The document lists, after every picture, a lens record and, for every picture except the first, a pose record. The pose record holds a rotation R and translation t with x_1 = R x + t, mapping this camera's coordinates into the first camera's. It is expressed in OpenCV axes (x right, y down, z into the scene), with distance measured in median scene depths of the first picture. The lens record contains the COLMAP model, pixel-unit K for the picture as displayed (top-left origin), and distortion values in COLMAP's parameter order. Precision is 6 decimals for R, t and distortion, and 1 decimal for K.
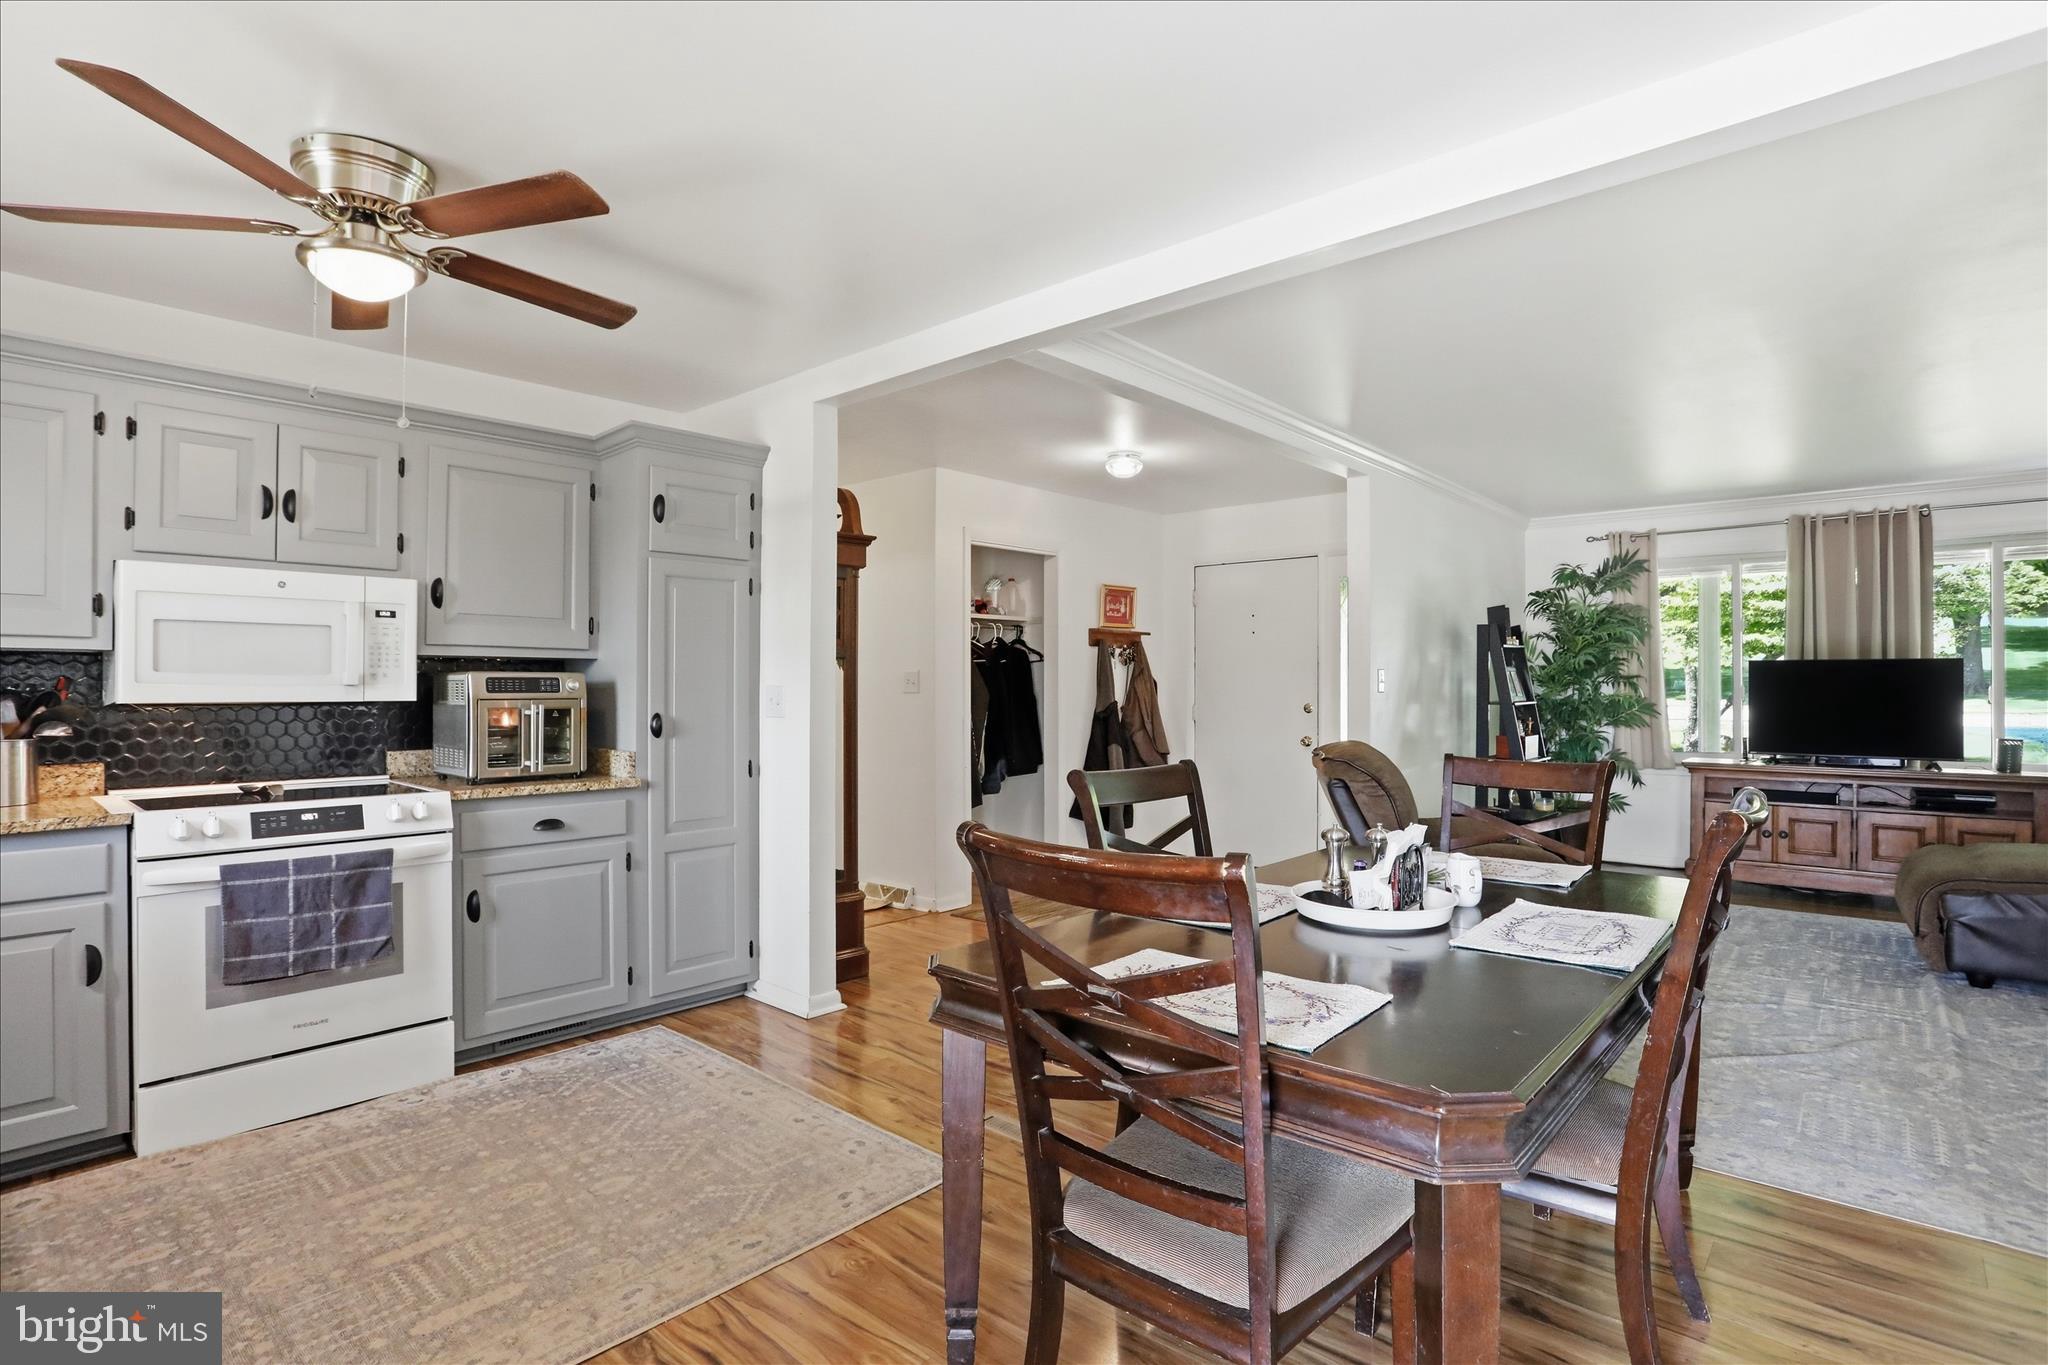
lens RADIAL K [[1001.6, 0, 1024.0], [0, 1001.6, 682.5], [0, 0, 1]] dist [-0.065323, 0.025524]
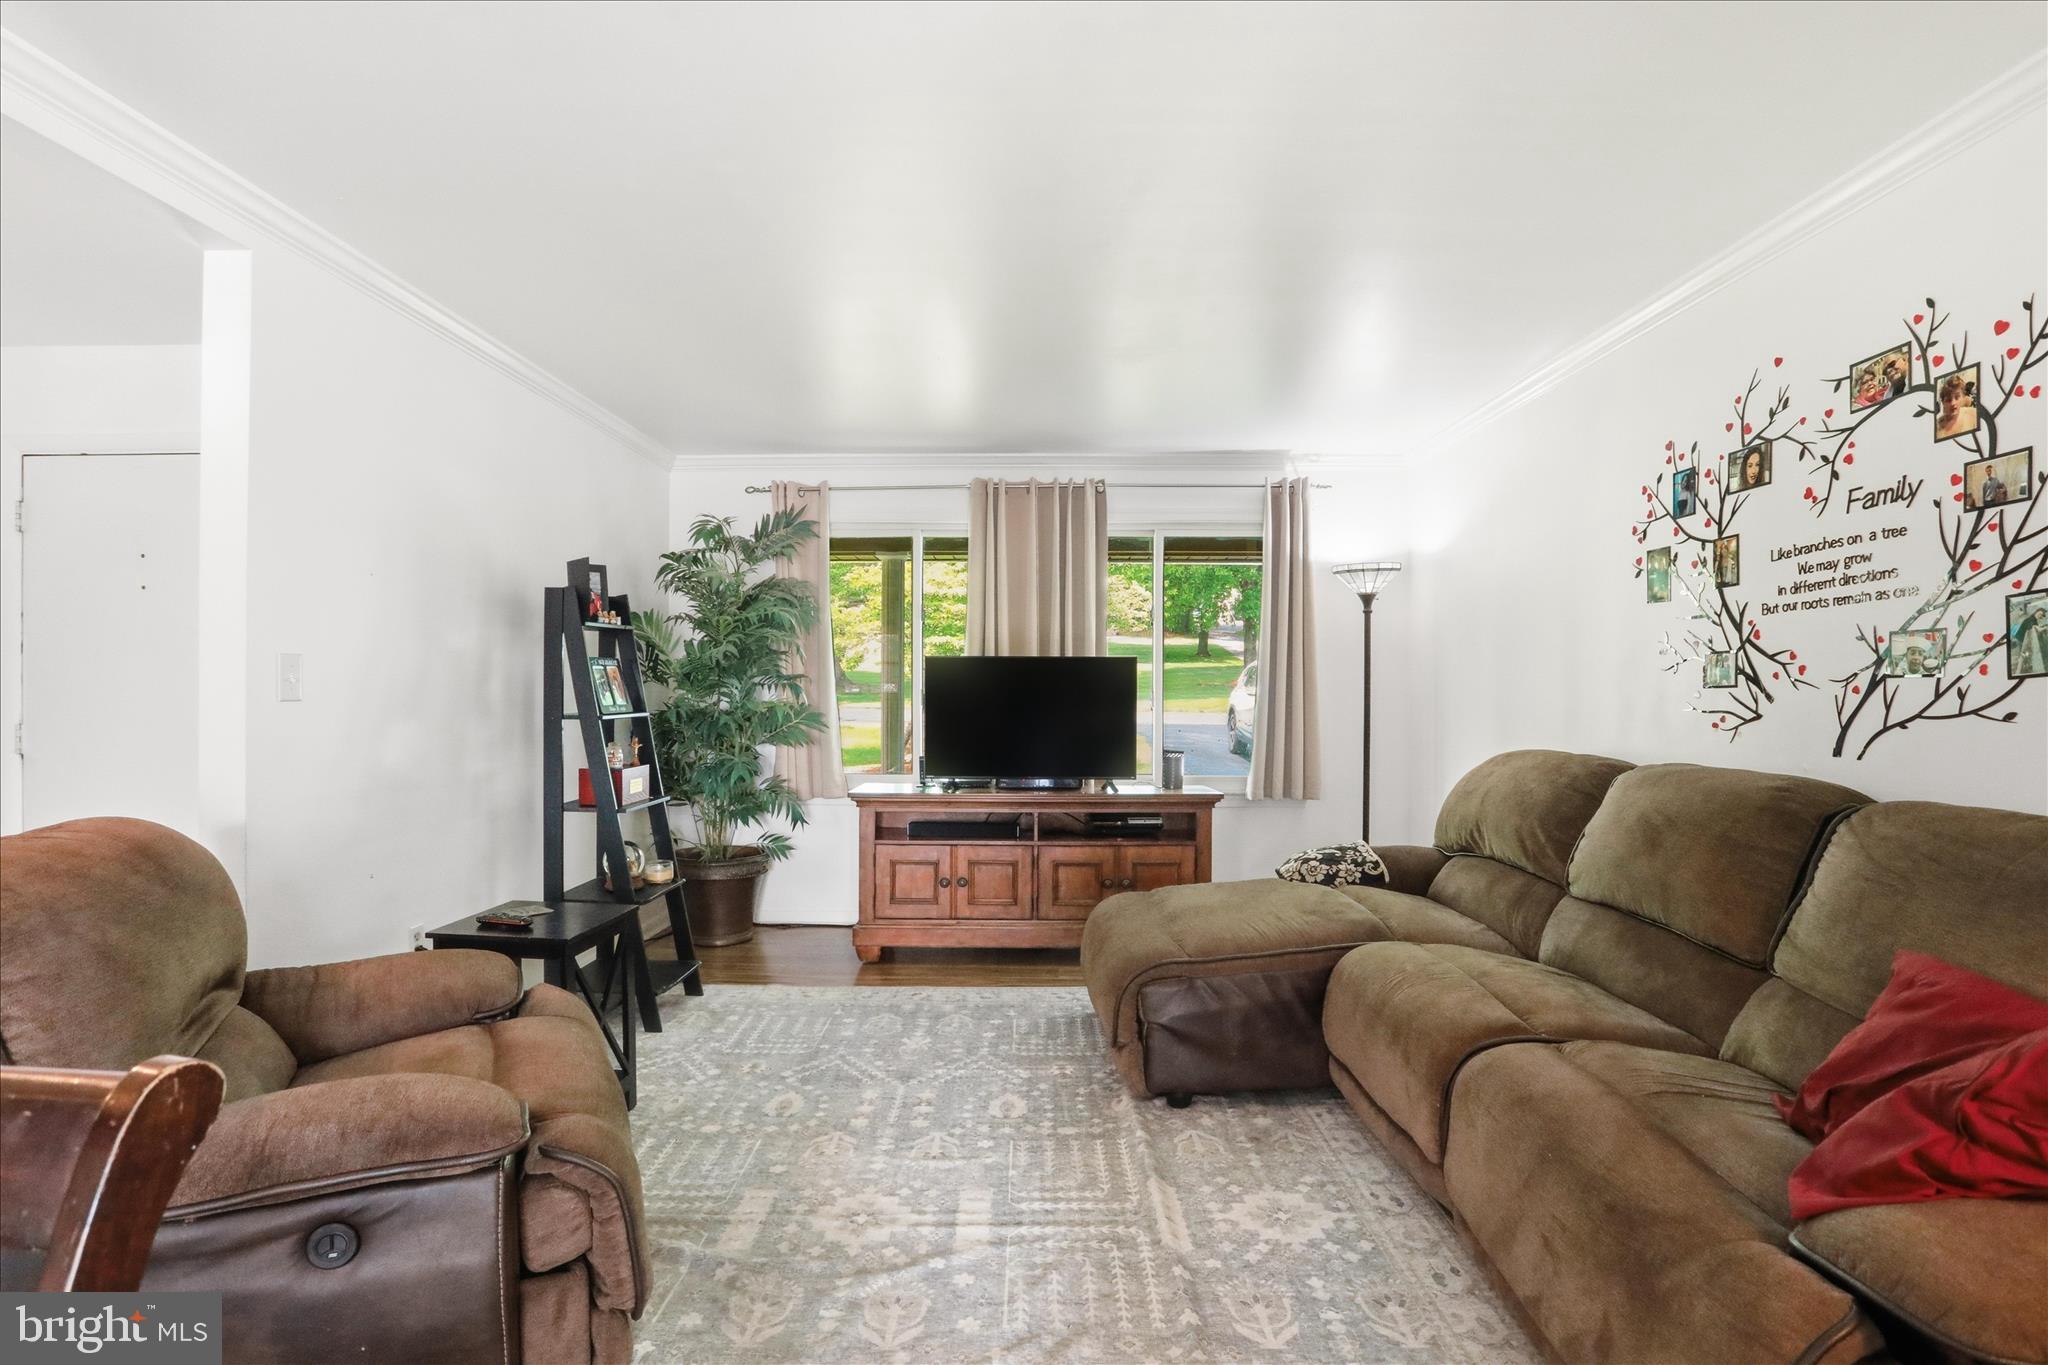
lens RADIAL K [[1001.6, 0, 1024.0], [0, 1001.6, 682.5], [0, 0, 1]] dist [-0.065323, 0.025524]
pose [[0.755827, 0.007560, 0.654727, 0.288410], [-0.005510, 0.999971, -0.005187, 0.001558], [-0.654748, 0.000313, 0.755847, 0.355302]]
